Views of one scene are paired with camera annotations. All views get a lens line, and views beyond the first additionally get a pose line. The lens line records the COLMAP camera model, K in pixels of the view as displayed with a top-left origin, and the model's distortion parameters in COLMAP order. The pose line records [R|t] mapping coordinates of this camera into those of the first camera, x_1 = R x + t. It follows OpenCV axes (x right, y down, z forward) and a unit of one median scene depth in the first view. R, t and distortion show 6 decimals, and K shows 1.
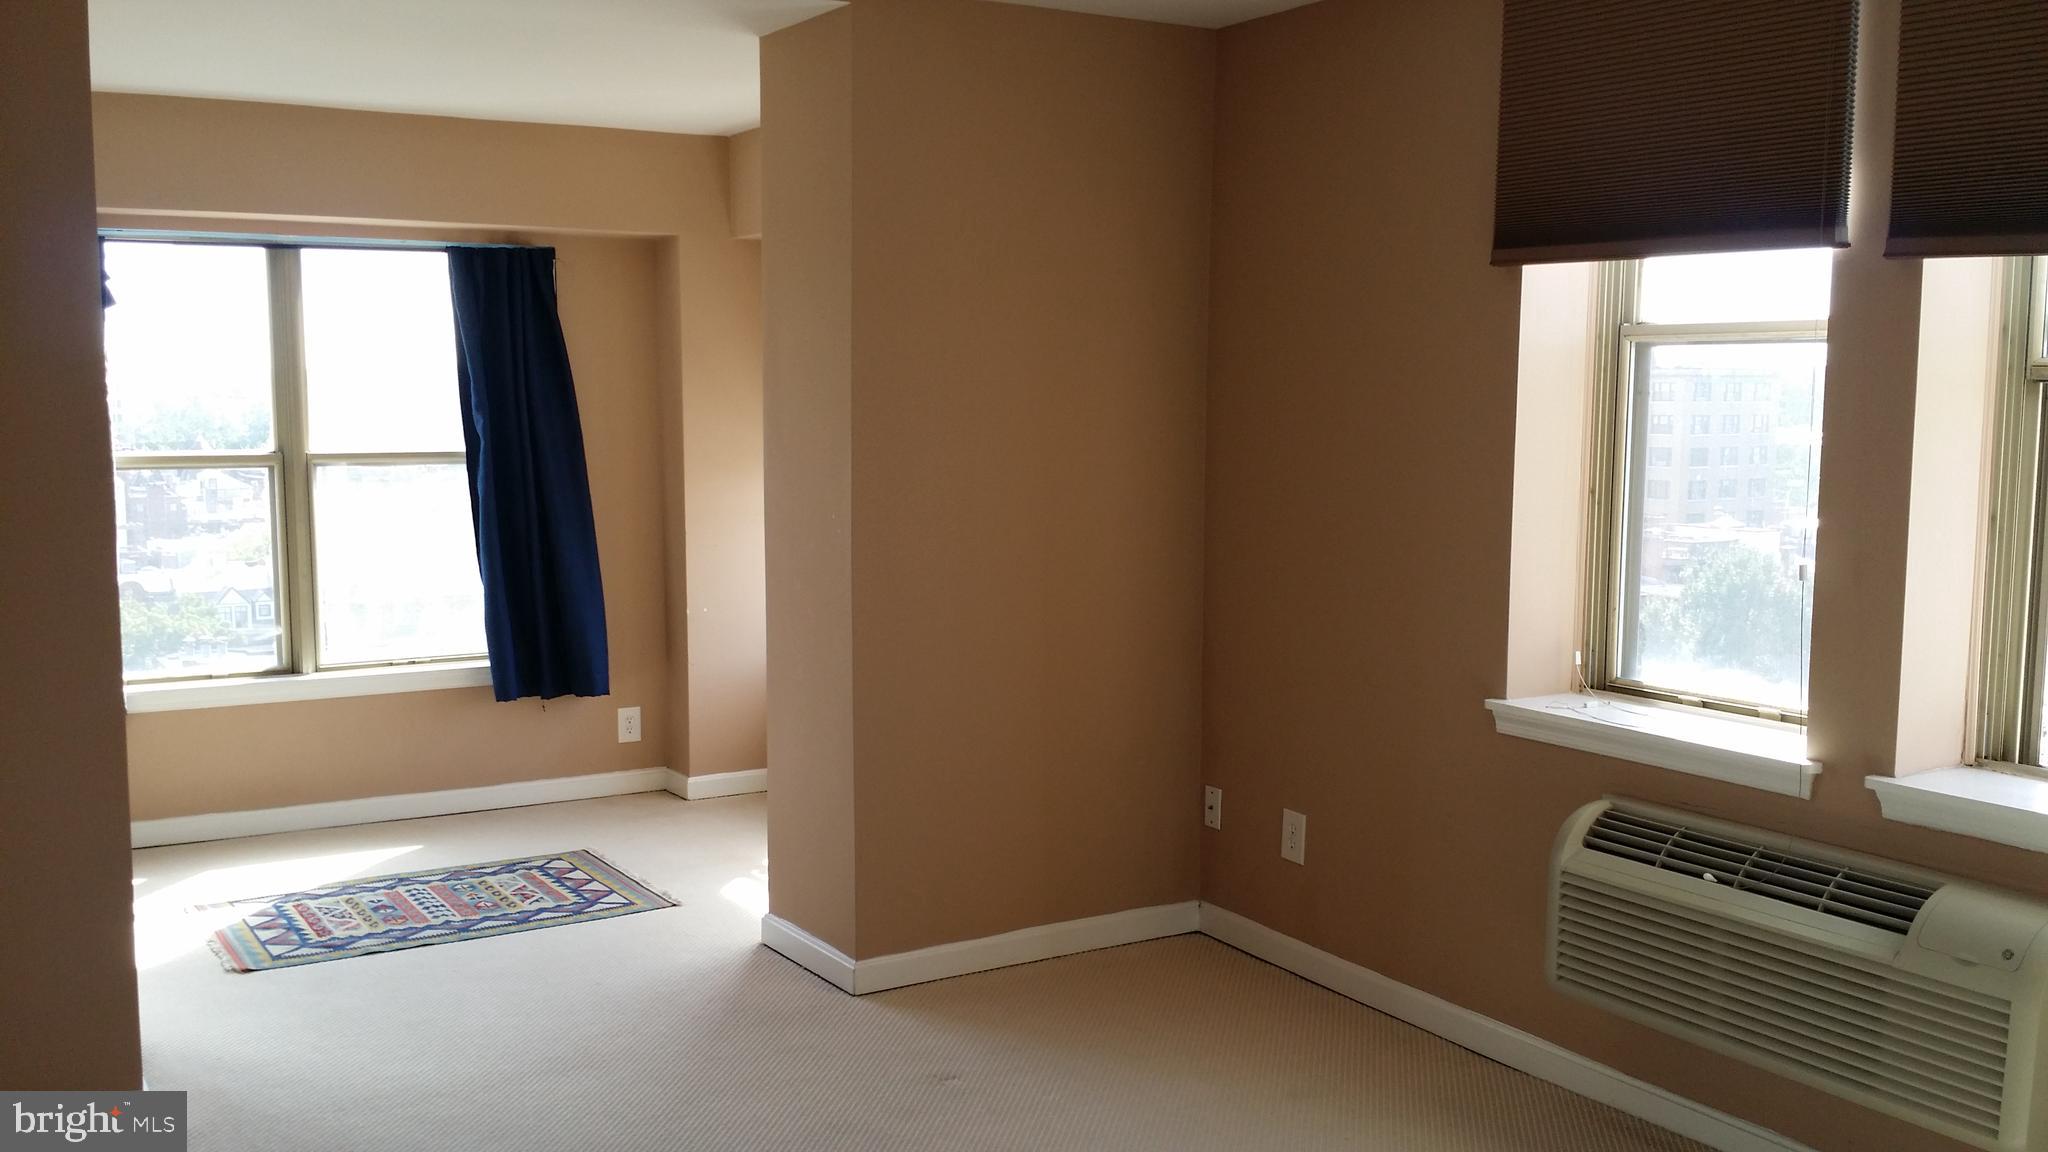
lens RADIAL K [[1917.3, 0, 1024.0], [0, 1917.3, 576.0], [0, 0, 1]] dist [0.001420, -0.011973]
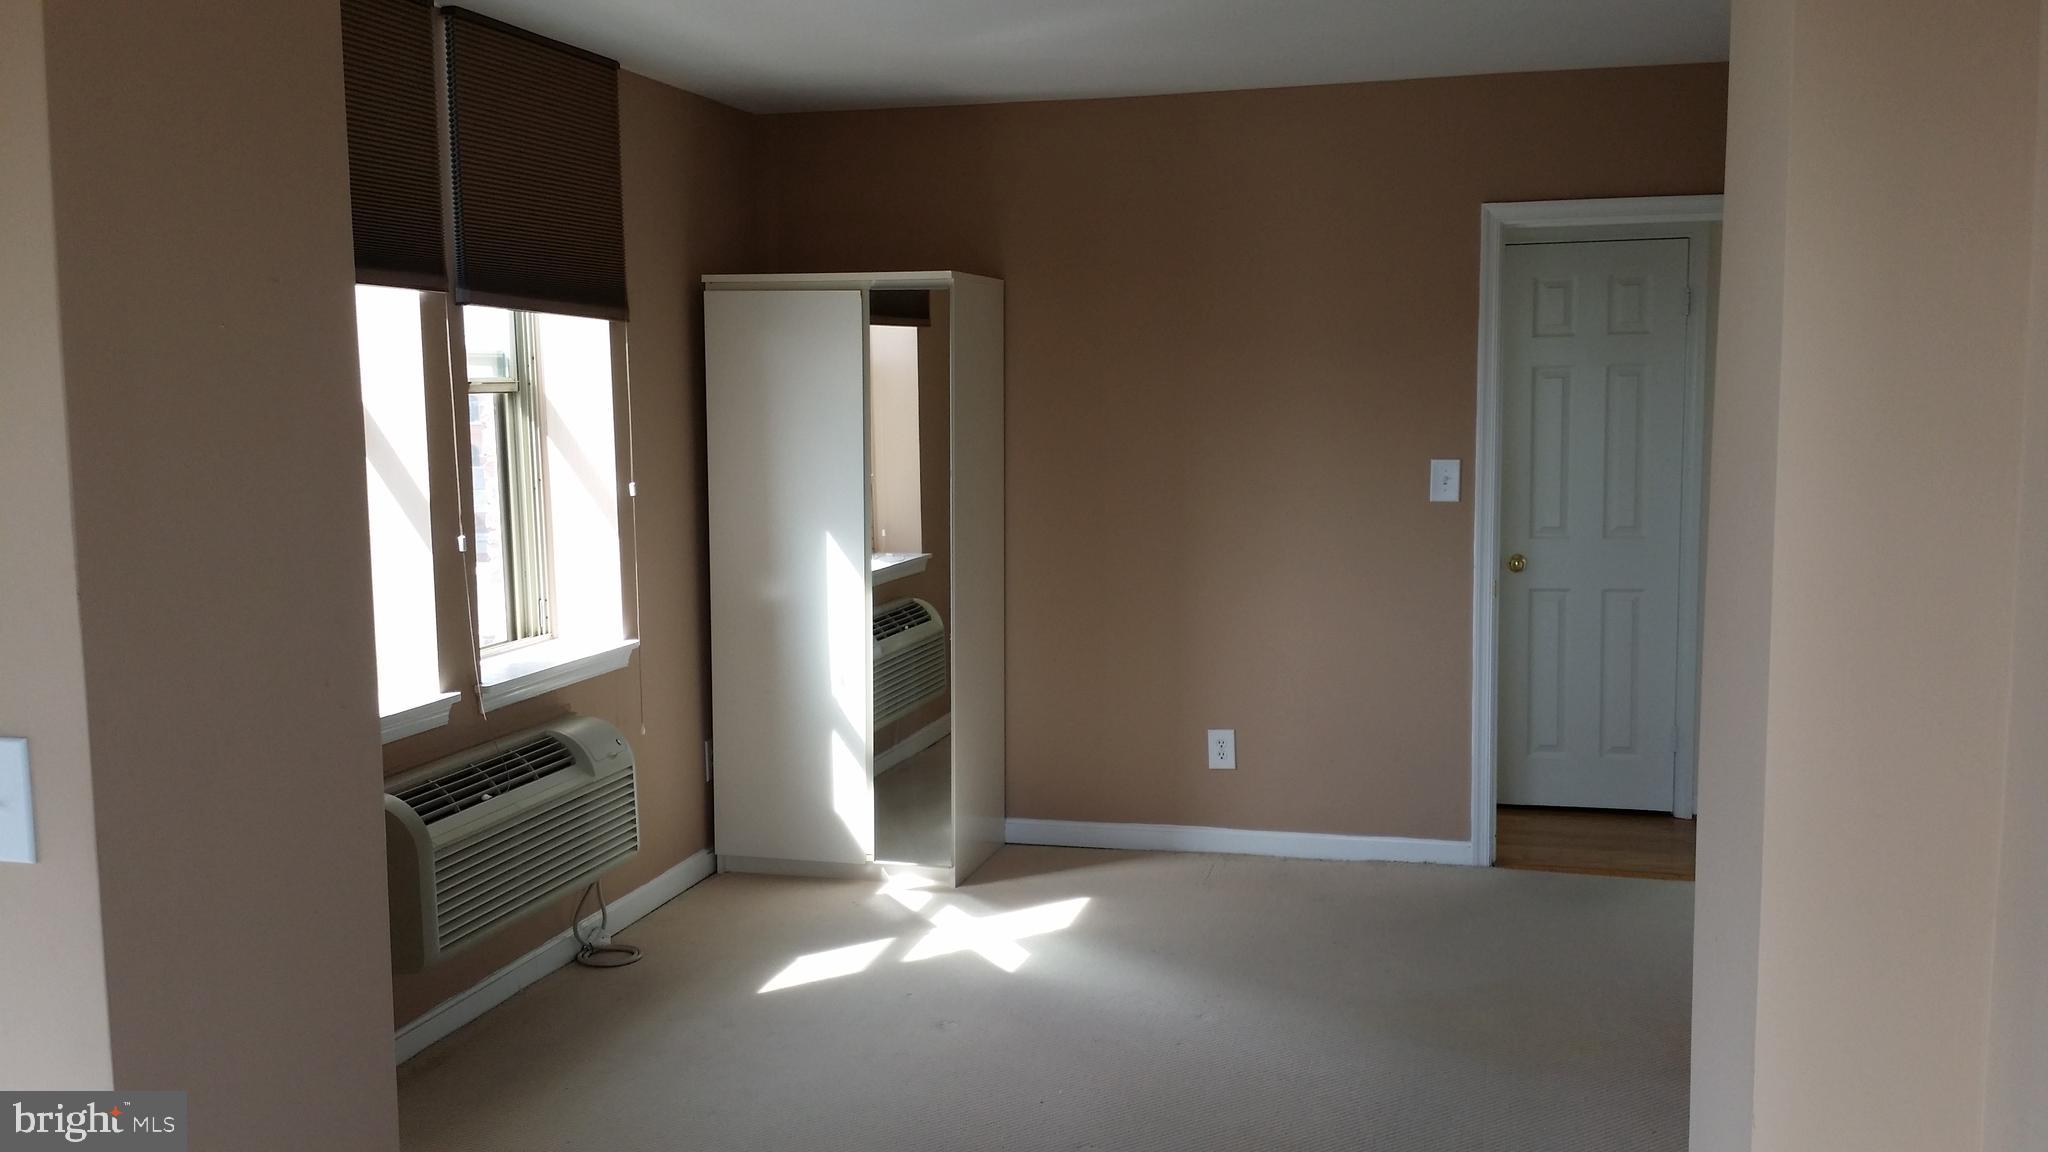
lens RADIAL K [[1917.3, 0, 1024.0], [0, 1917.3, 576.0], [0, 0, 1]] dist [0.001420, -0.011973]
pose [[-0.694543, -0.066218, 0.716398, -0.338452], [0.088525, 0.980323, 0.176438, -0.075669], [-0.713984, 0.185963, -0.675014, 0.696979]]
